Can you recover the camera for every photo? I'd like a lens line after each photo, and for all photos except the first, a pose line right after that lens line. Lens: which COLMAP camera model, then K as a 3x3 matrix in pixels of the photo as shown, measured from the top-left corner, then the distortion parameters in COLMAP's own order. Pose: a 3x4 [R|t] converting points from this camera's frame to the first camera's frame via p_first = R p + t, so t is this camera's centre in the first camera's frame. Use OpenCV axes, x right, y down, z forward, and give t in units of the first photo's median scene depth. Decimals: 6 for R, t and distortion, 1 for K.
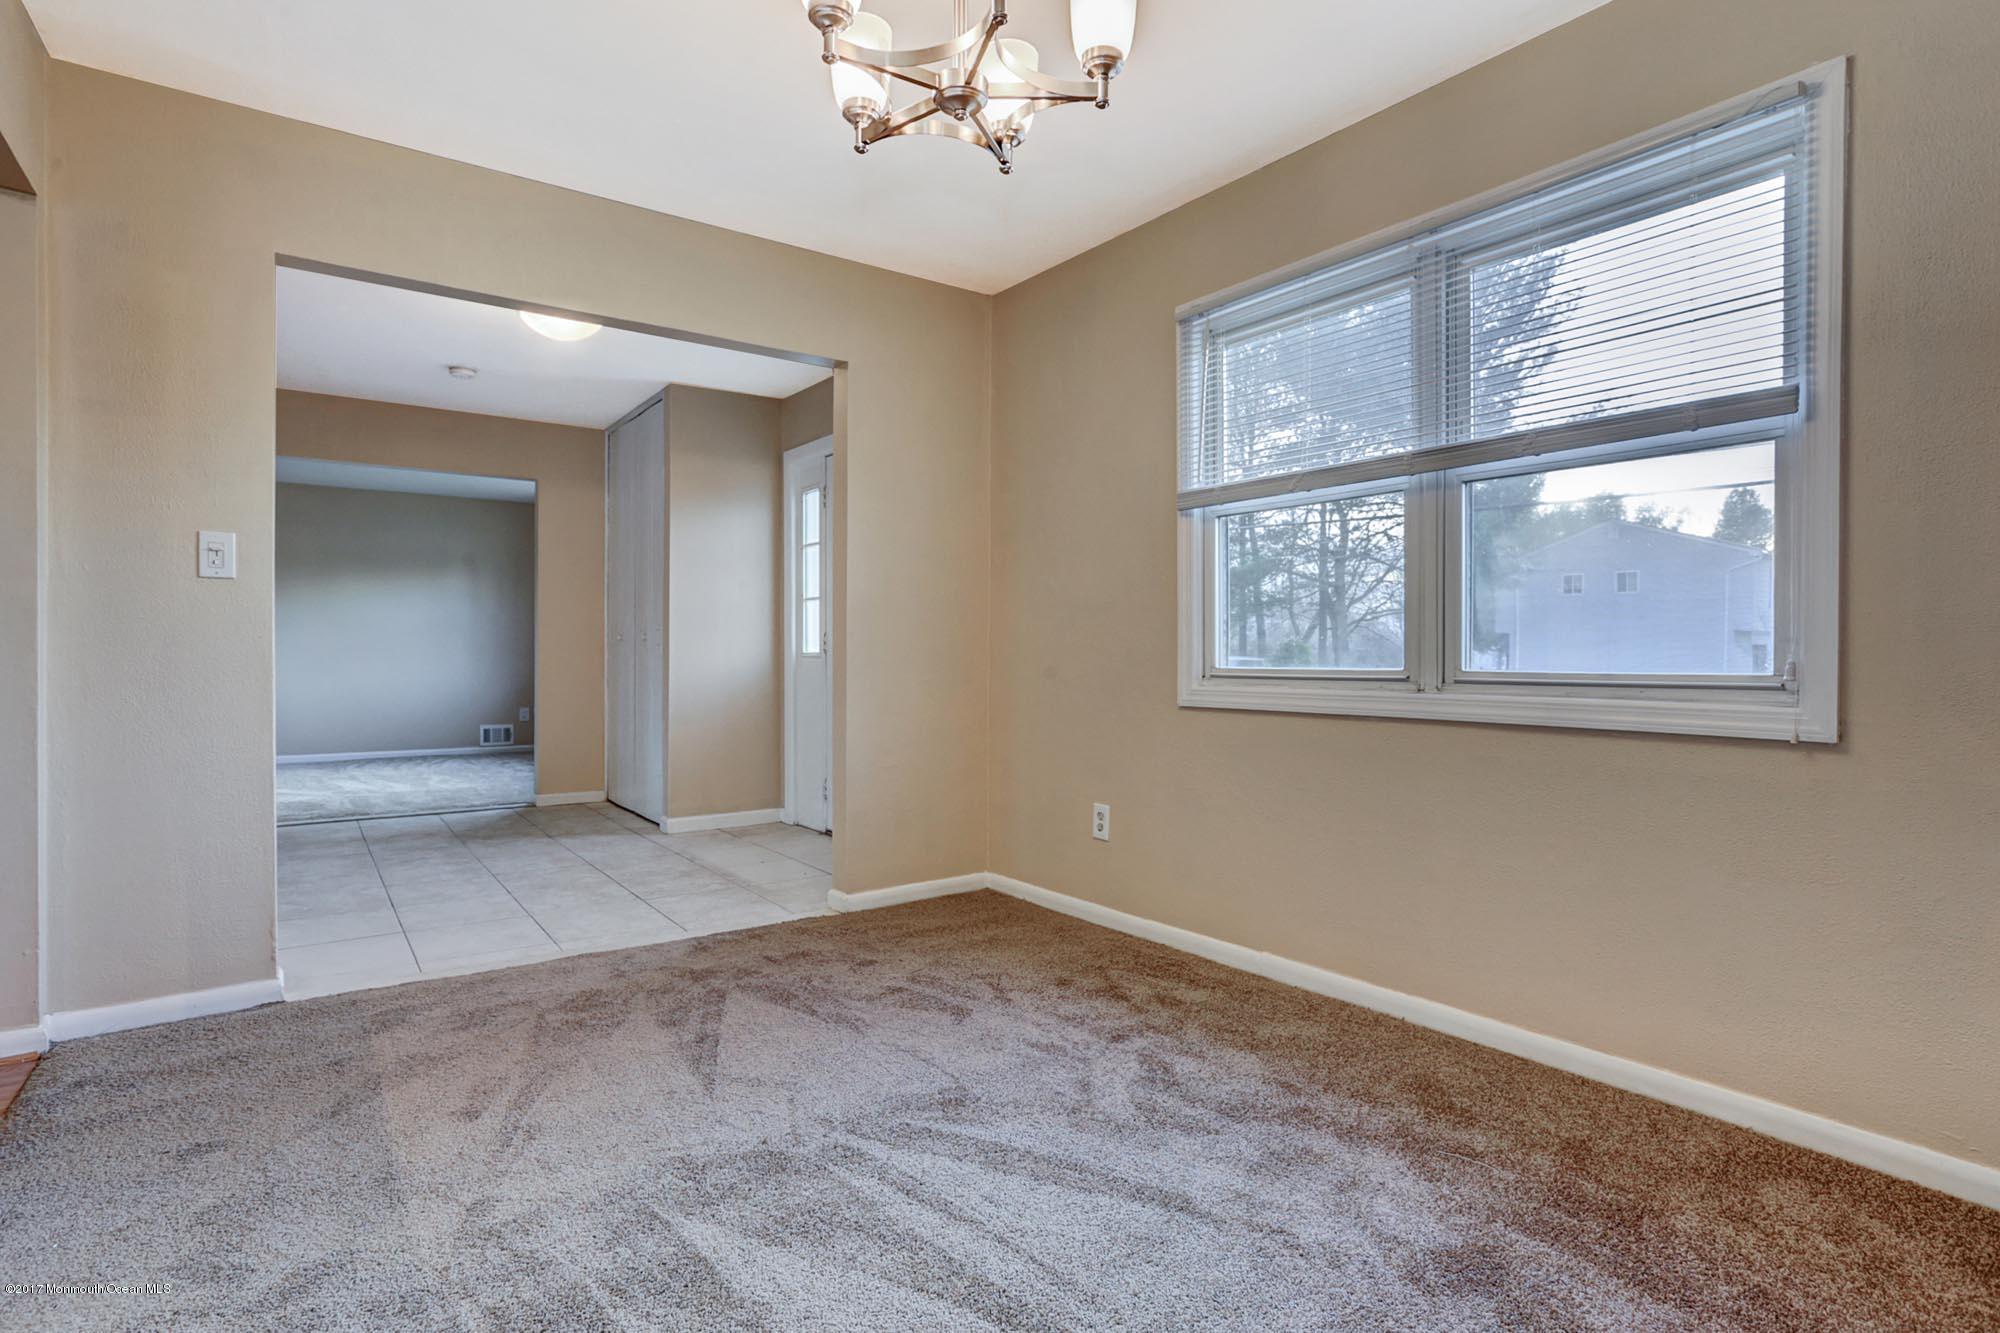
lens RADIAL K [[998.0, 0, 1000.0], [0, 998.0, 666.5], [0, 0, 1]] dist [-0.053815, 0.027304]
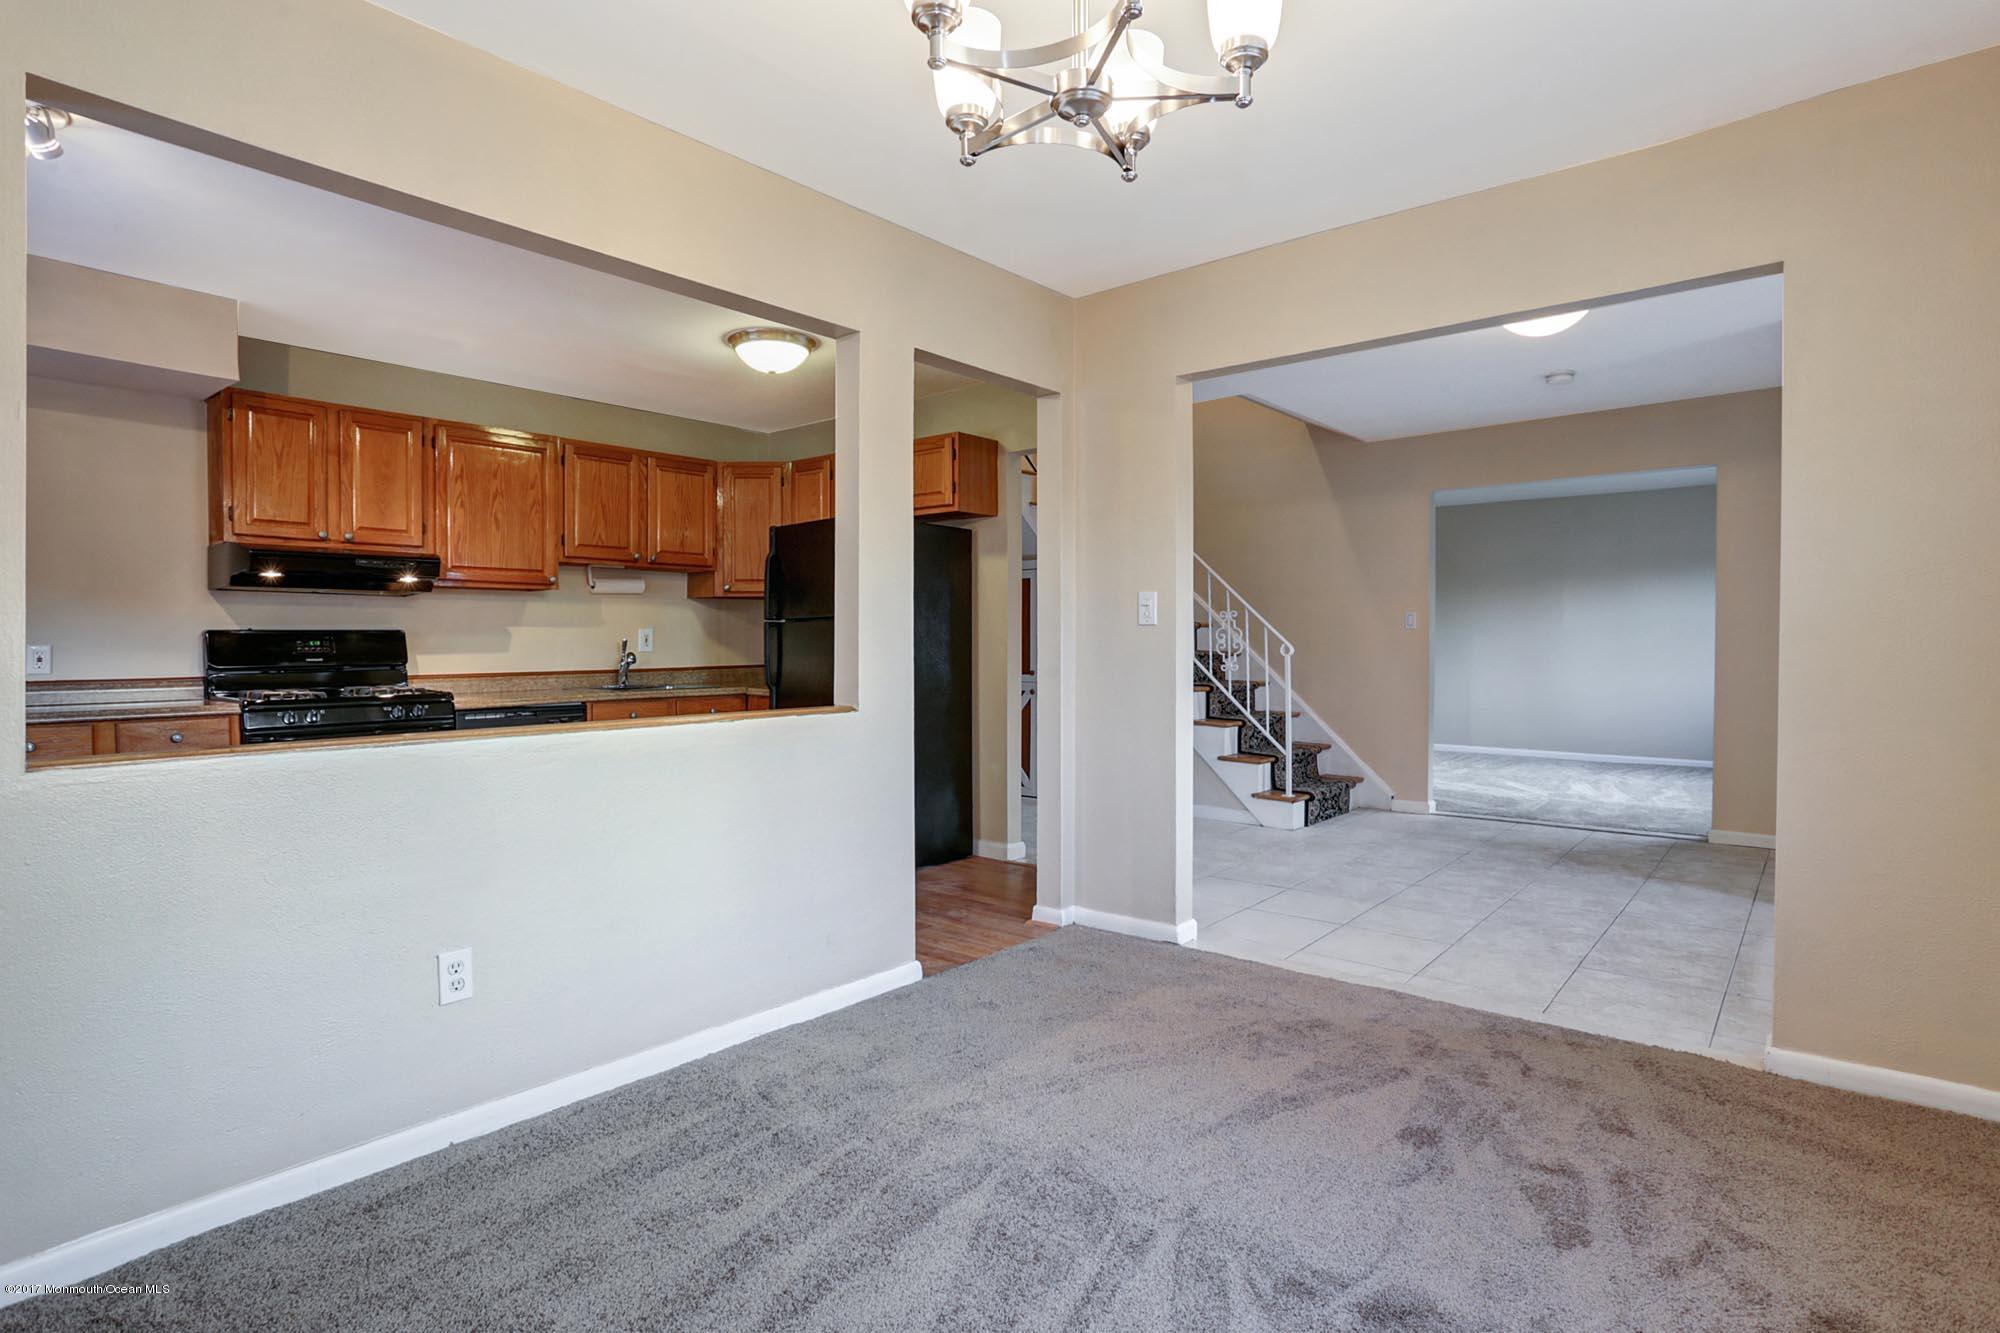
lens RADIAL K [[998.0, 0, 1000.0], [0, 998.0, 666.5], [0, 0, 1]] dist [-0.053815, 0.027304]
pose [[0.229398, 0.019423, -0.973139, 0.487314], [-0.007176, 0.999807, 0.018264, -0.052319], [0.973306, 0.002794, 0.229493, 0.435892]]
